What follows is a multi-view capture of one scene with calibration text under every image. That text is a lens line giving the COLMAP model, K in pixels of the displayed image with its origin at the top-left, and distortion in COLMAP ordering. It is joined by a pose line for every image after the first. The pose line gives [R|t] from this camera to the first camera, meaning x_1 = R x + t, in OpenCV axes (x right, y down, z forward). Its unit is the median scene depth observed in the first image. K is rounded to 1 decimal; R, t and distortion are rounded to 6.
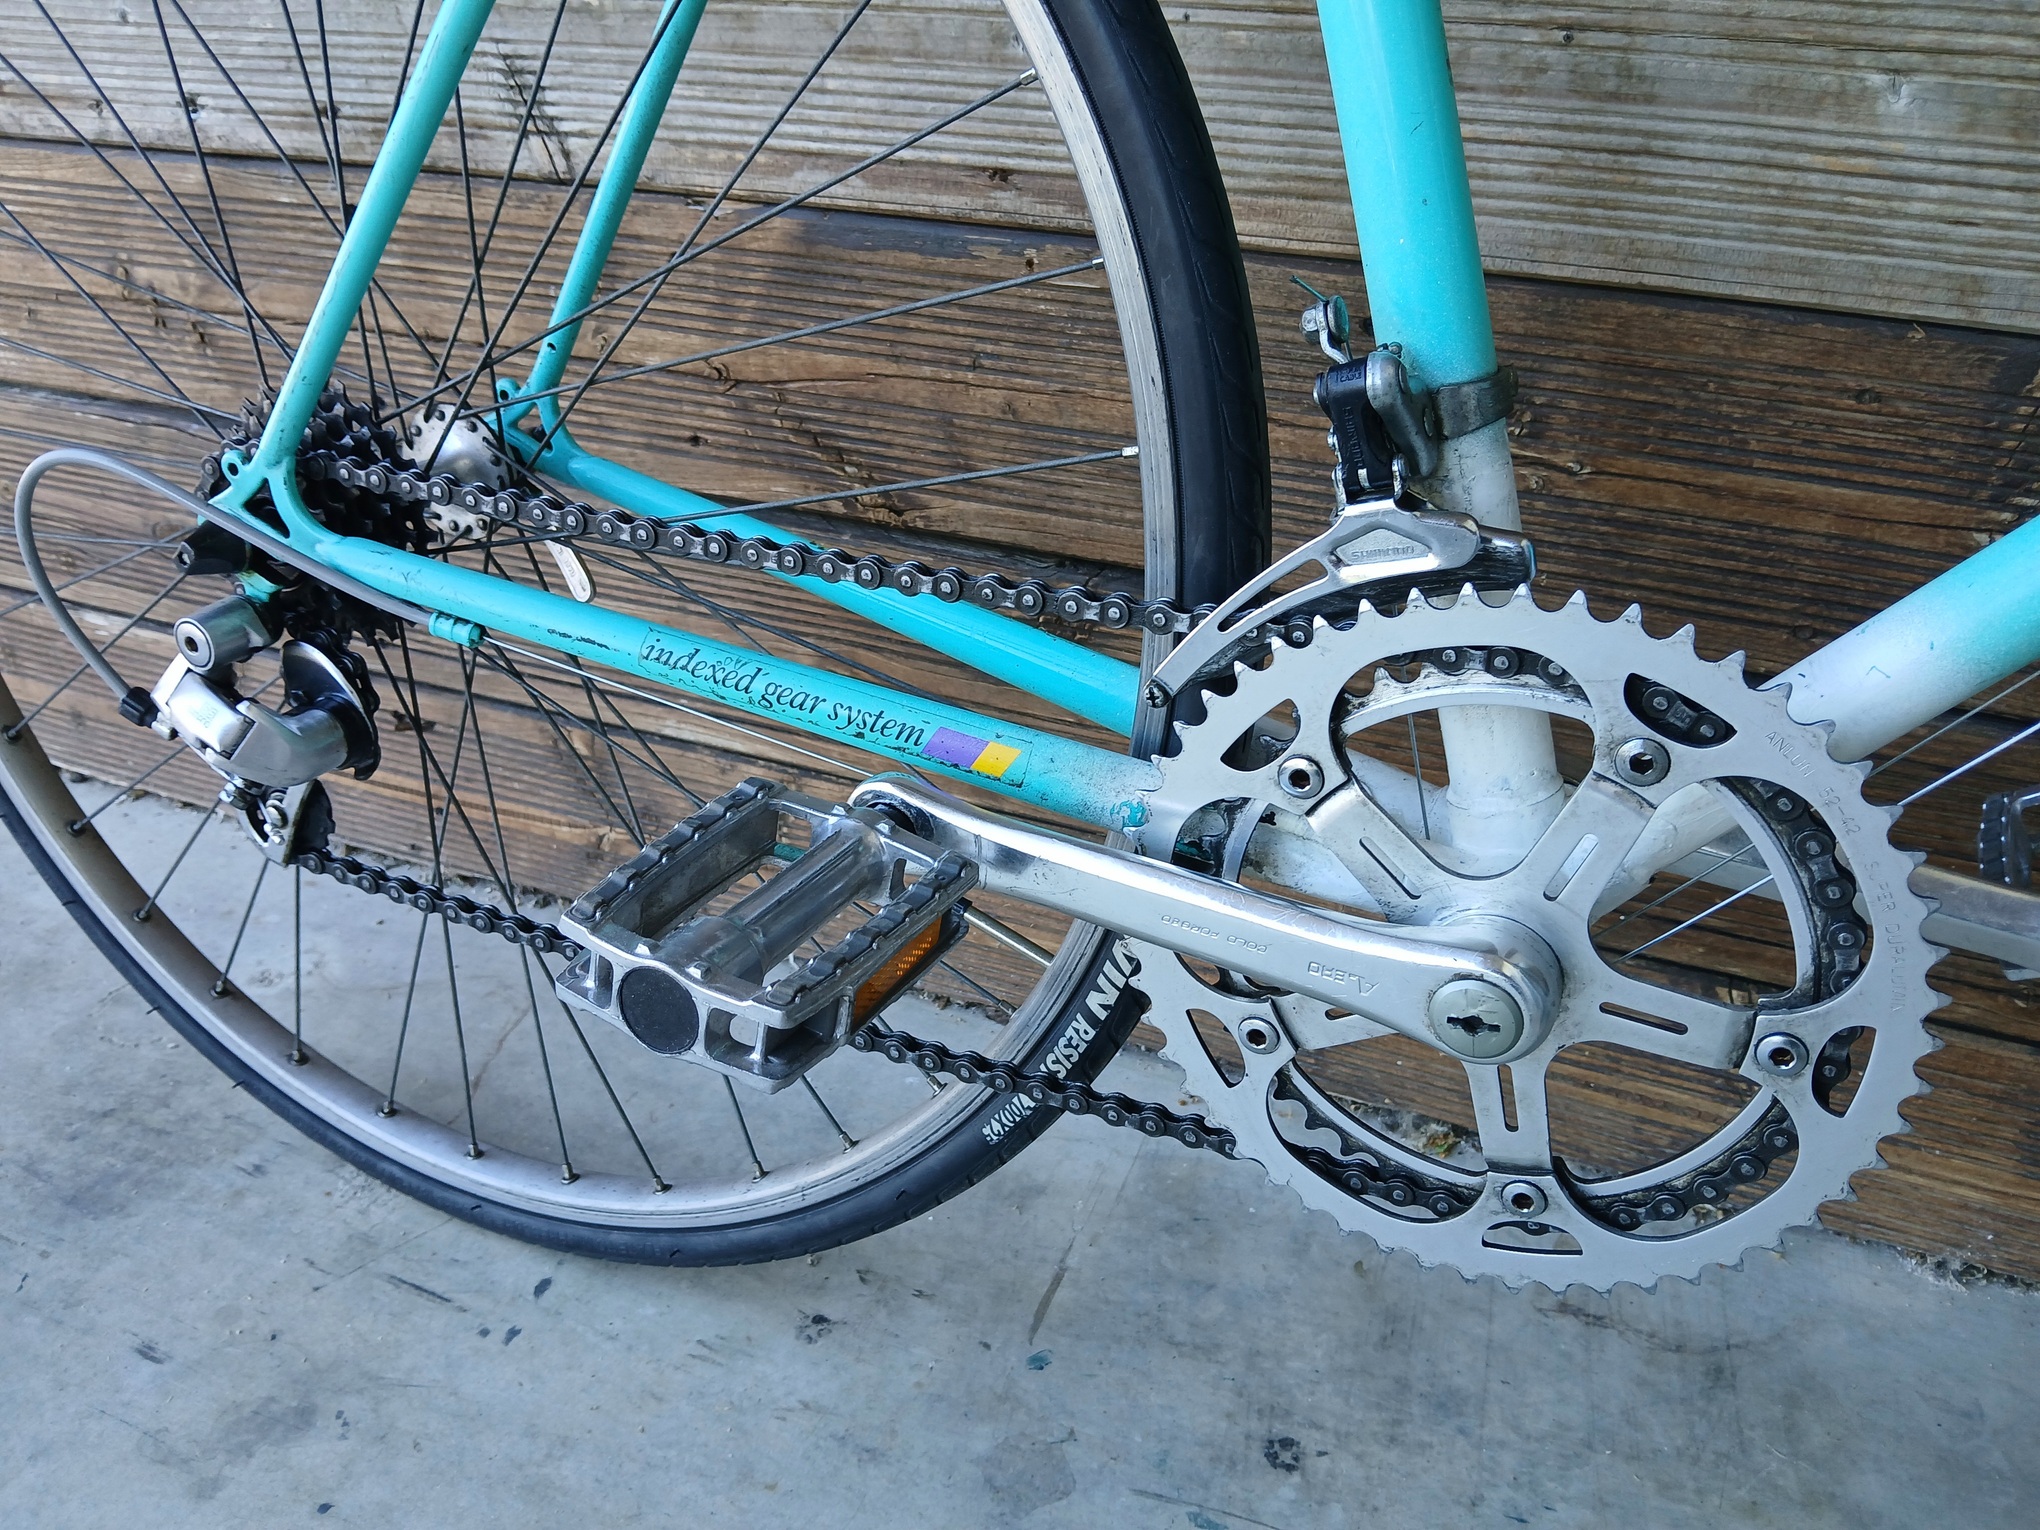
lens RADIAL K [[1642.5, 0, 990.3], [0, 1642.5, 764.2], [0, 0, 1]] dist [0.021792, -0.088509]
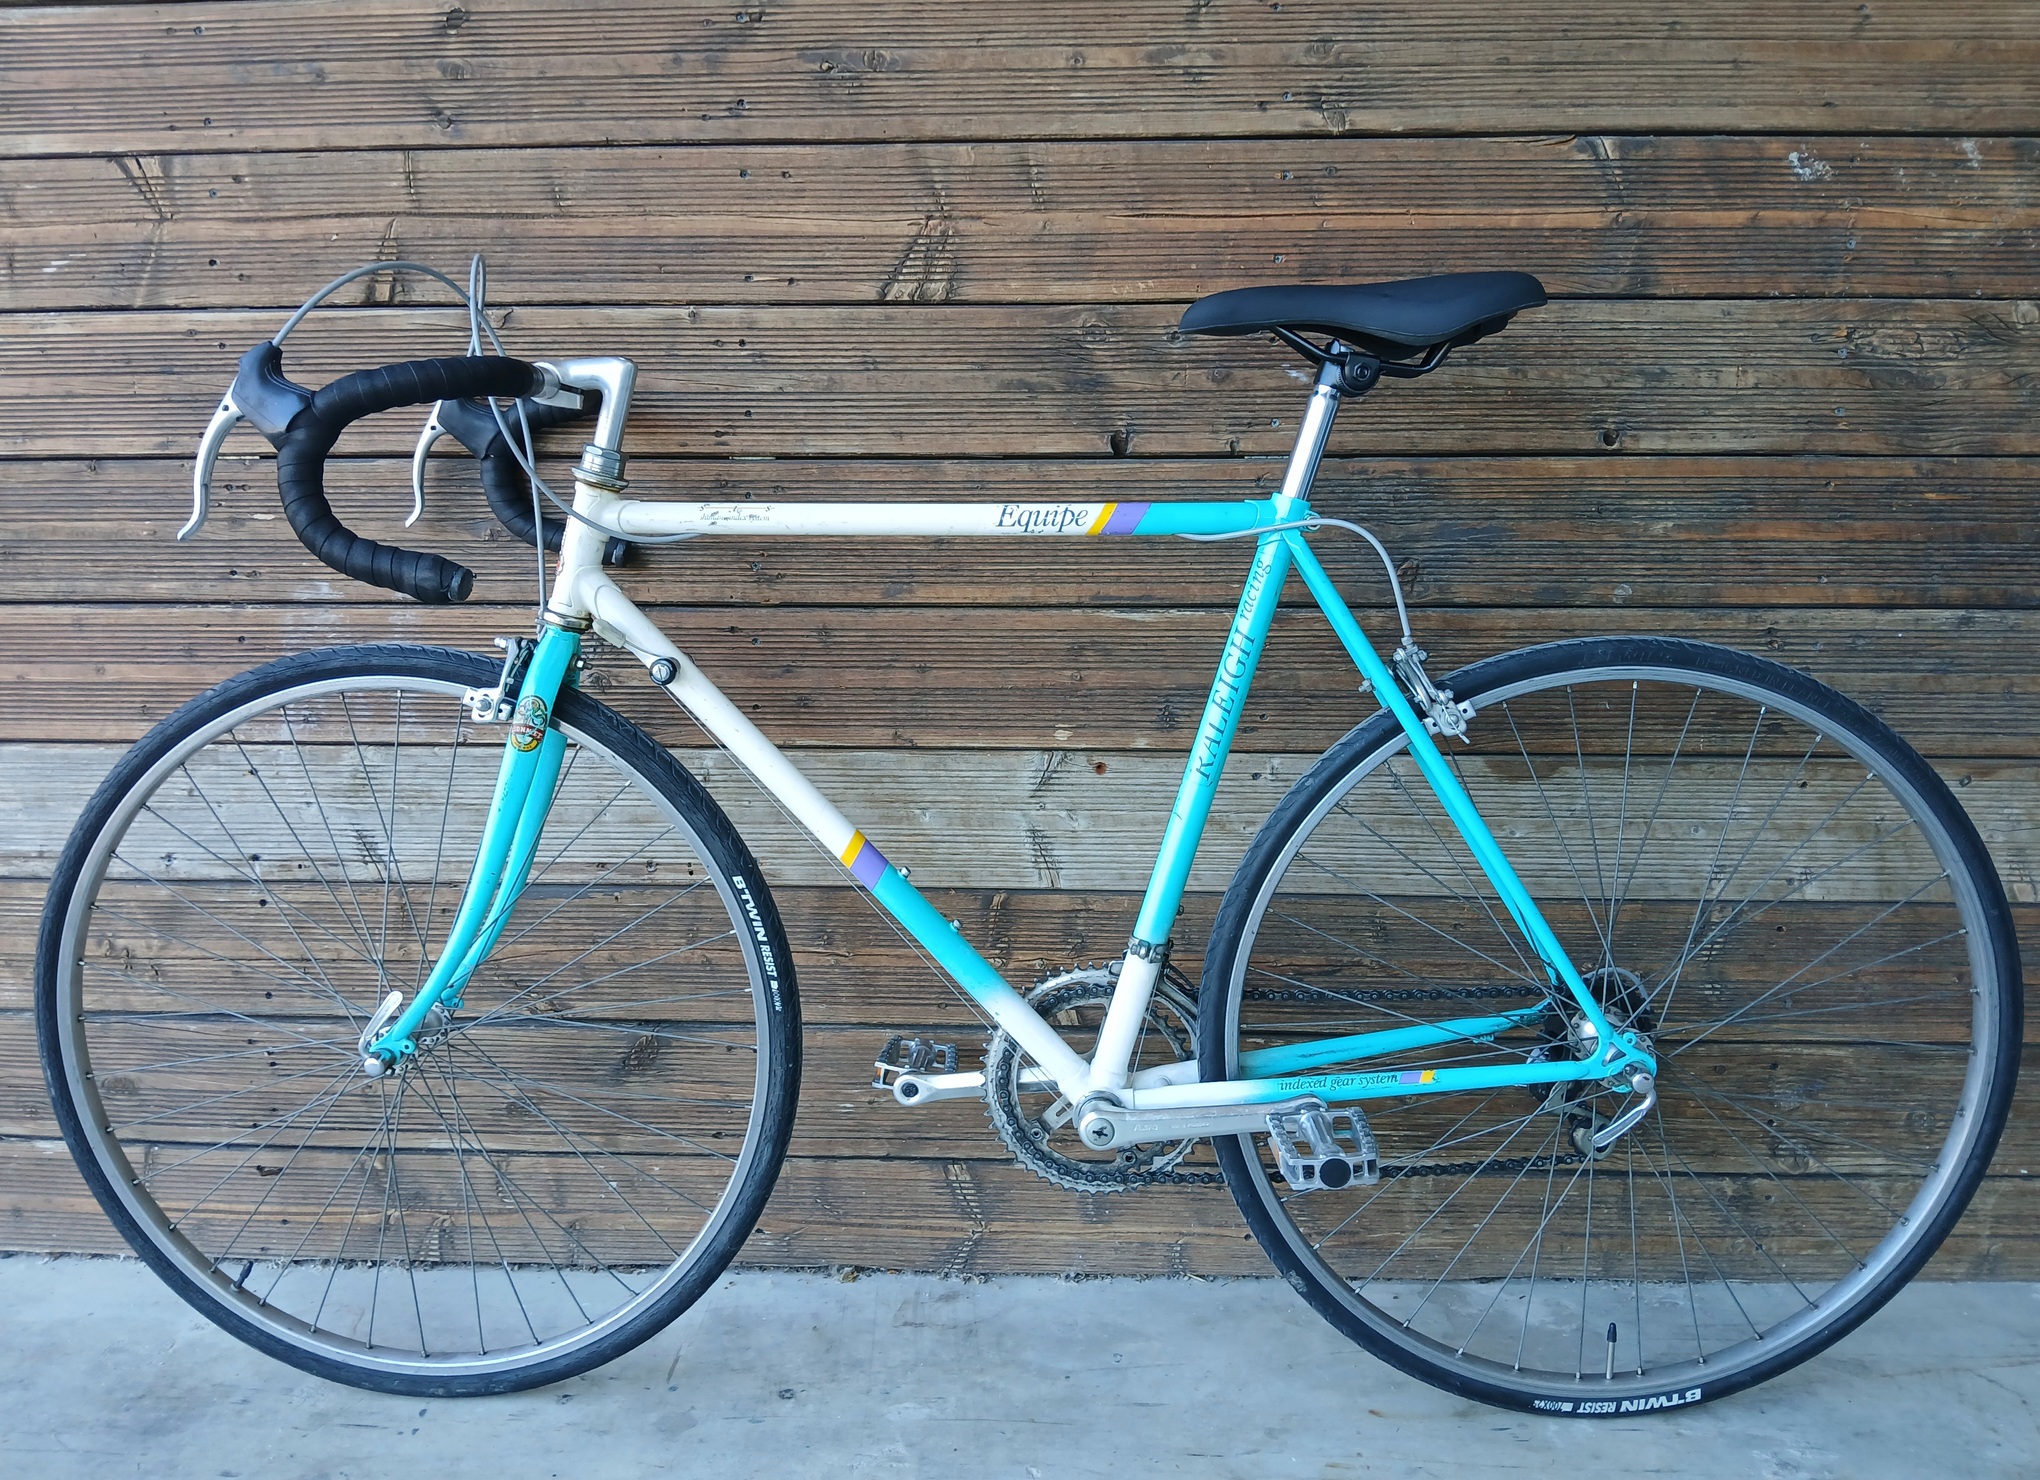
lens RADIAL K [[1643.9, 0, 1011.5], [0, 1643.9, 680.8], [0, 0, 1]] dist [0.032208, -0.109148]
pose [[0.940542, -0.071043, 0.332164, -0.222114], [0.179028, 0.934716, -0.307011, 0.251990], [-0.288668, 0.348223, 0.891859, -1.501606]]
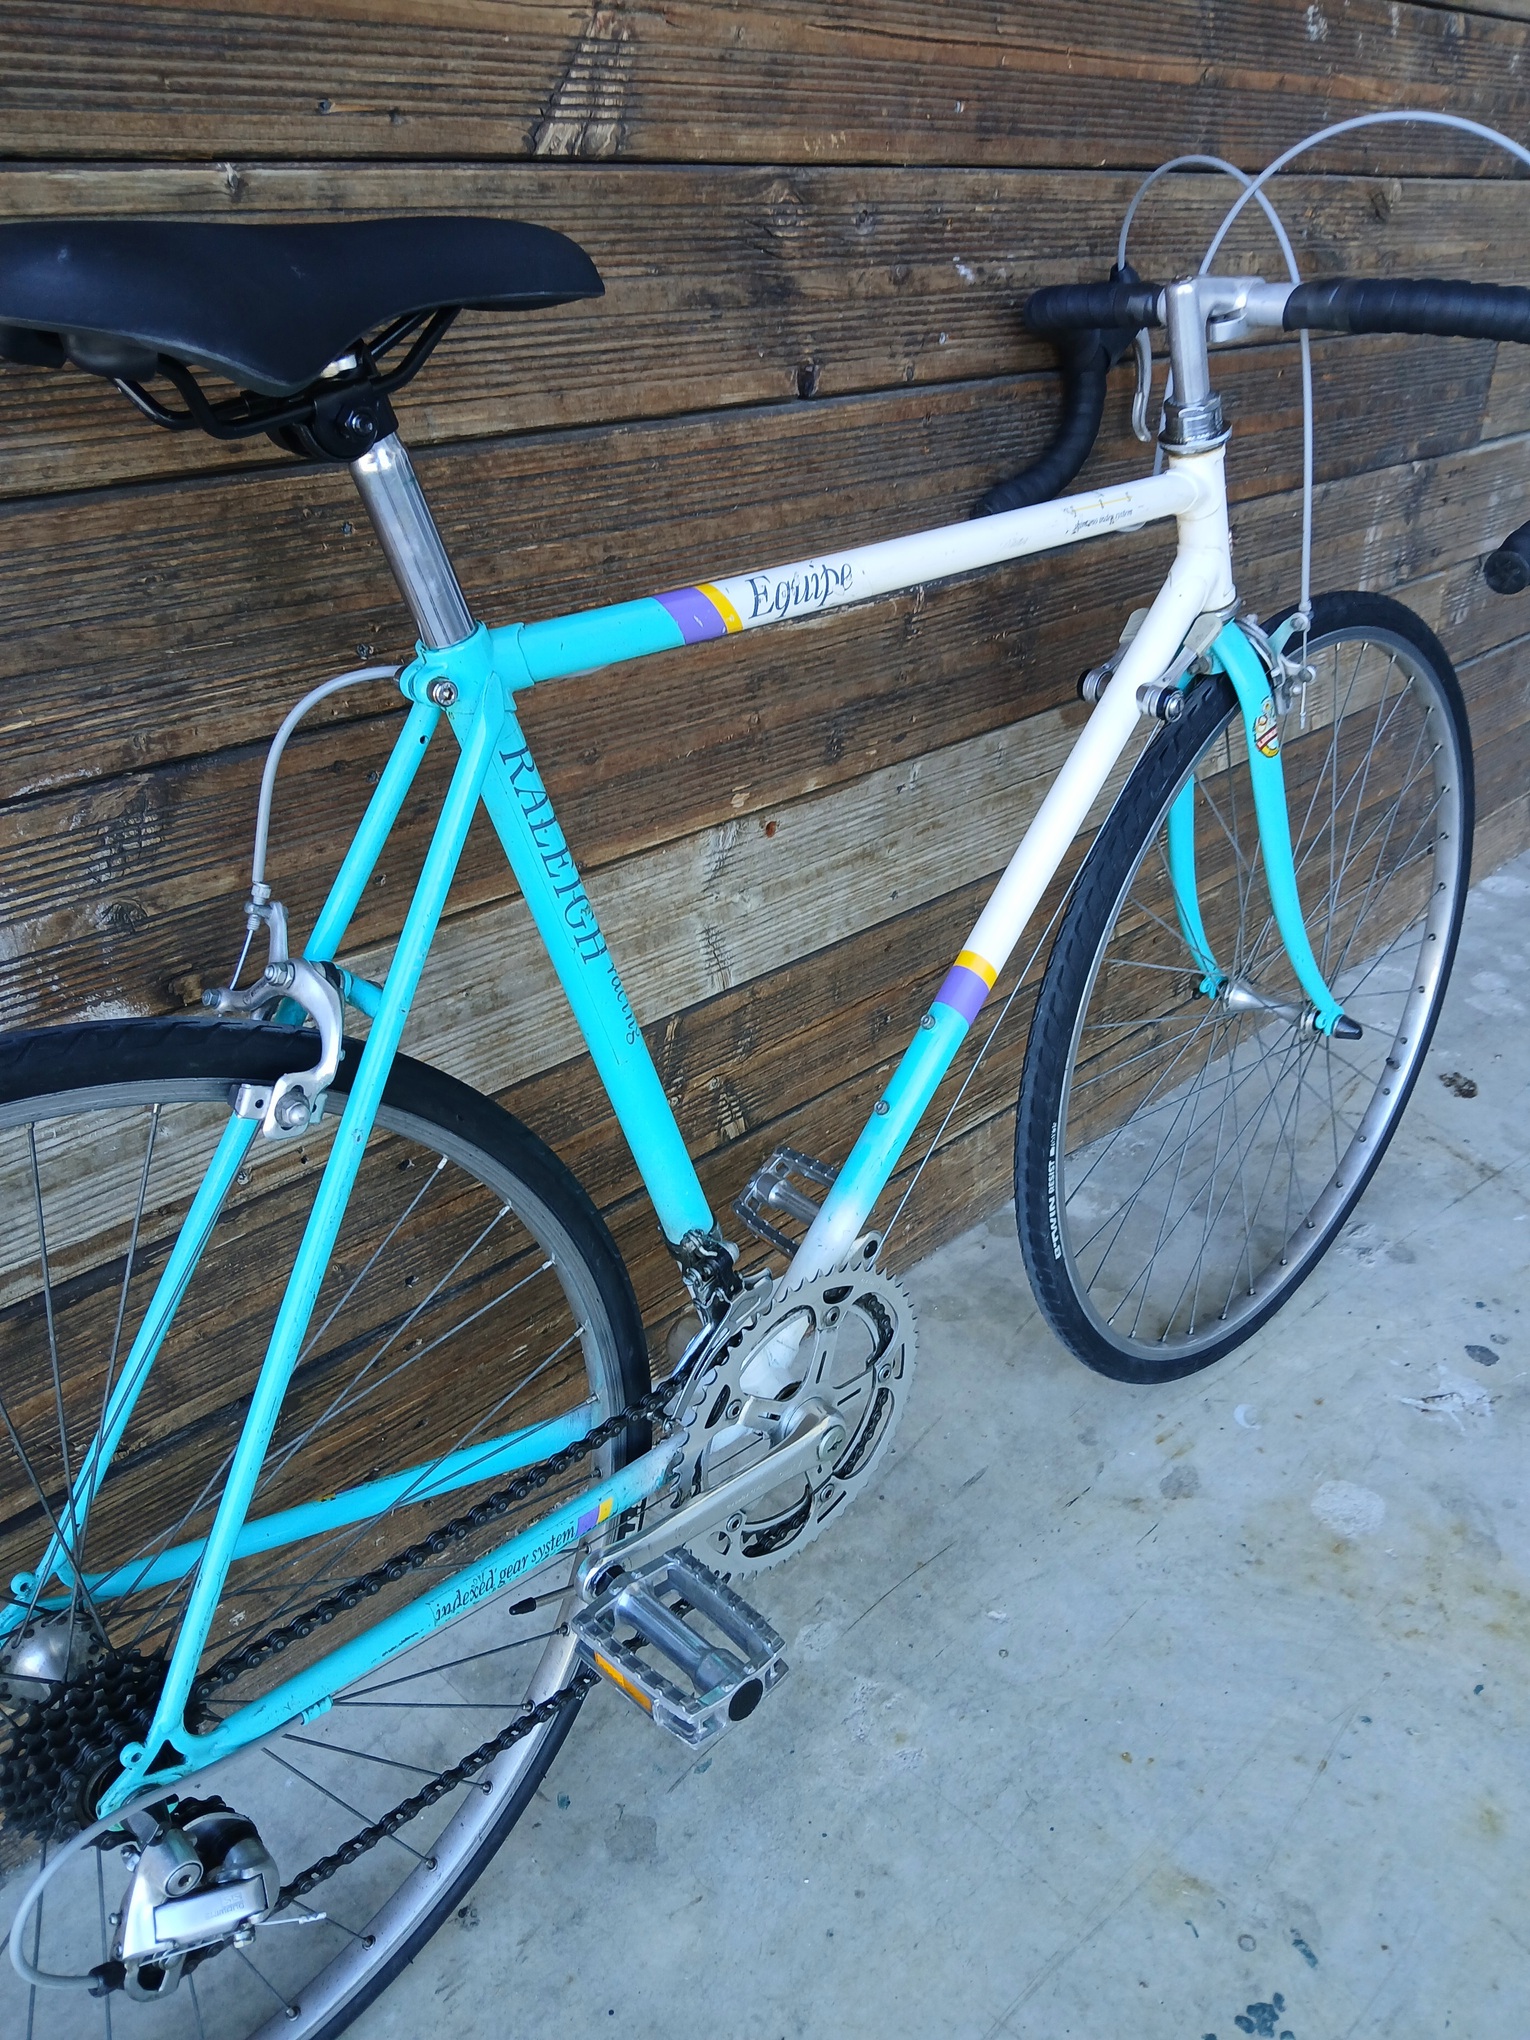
lens RADIAL K [[1642.5, 0, 816.3], [0, 1642.5, 999.0], [0, 0, 1]] dist [0.021792, -0.088509]
pose [[0.352276, -0.444708, 0.823490, -0.921221], [0.421046, 0.861129, 0.284917, -0.717792], [-0.835836, 0.246357, 0.490598, -0.201585]]
